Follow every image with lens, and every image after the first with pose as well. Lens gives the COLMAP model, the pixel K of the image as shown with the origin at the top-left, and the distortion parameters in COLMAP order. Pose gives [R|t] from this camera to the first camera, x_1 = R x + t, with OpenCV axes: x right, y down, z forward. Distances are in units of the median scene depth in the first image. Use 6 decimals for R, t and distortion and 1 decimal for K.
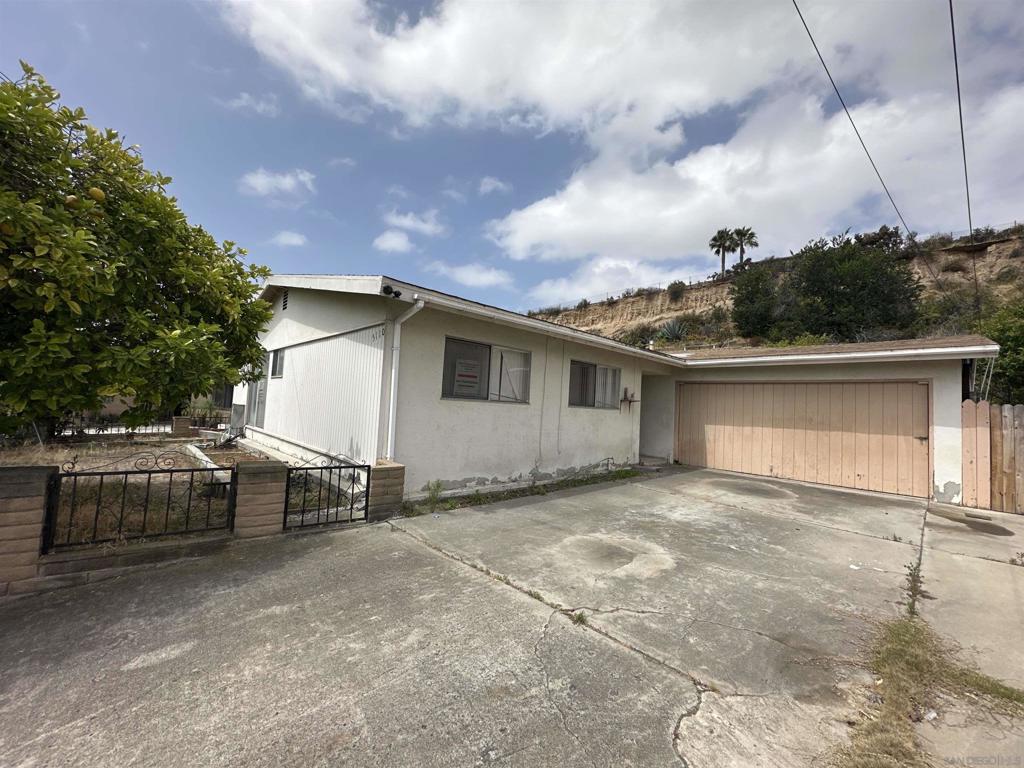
lens RADIAL K [[409.3, 0, 511.9], [0, 409.3, 385.8], [0, 0, 1]] dist [-0.003427, 0.000492]
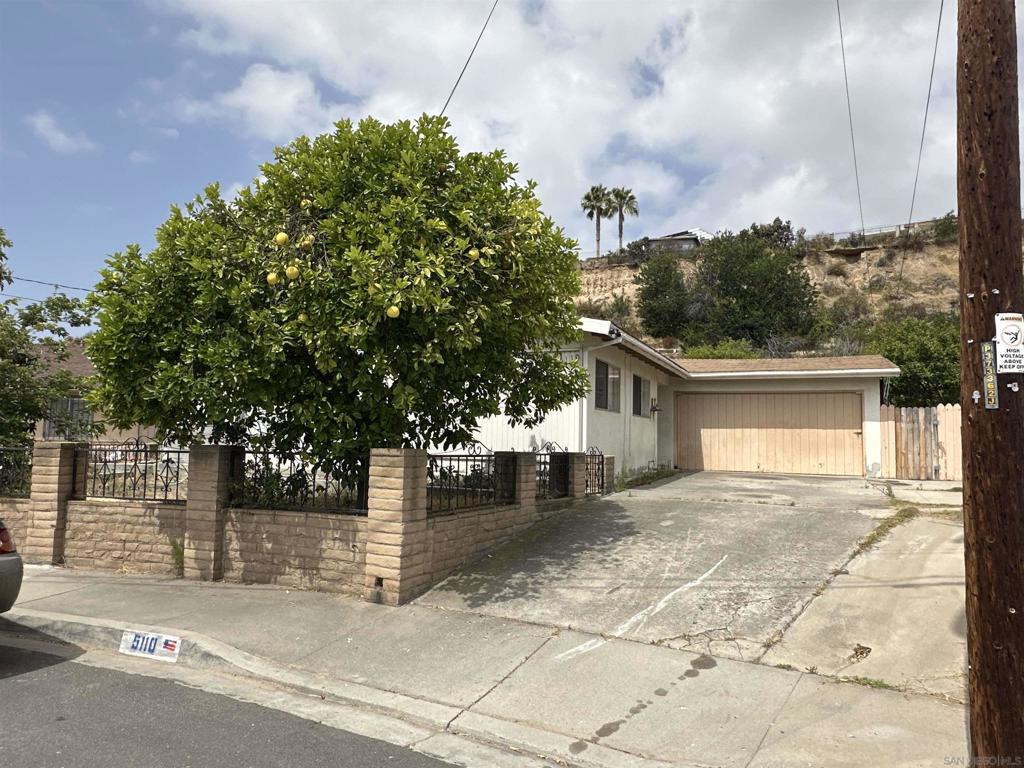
lens RADIAL K [[675.6, 0, 513.0], [0, 675.6, 385.4], [0, 0, 1]] dist [-0.005968, -0.002721]
pose [[0.919303, -0.000399, 0.393551, -0.284690], [0.005503, 0.999915, -0.011842, -0.003771], [-0.393512, 0.013052, 0.919227, -0.188604]]
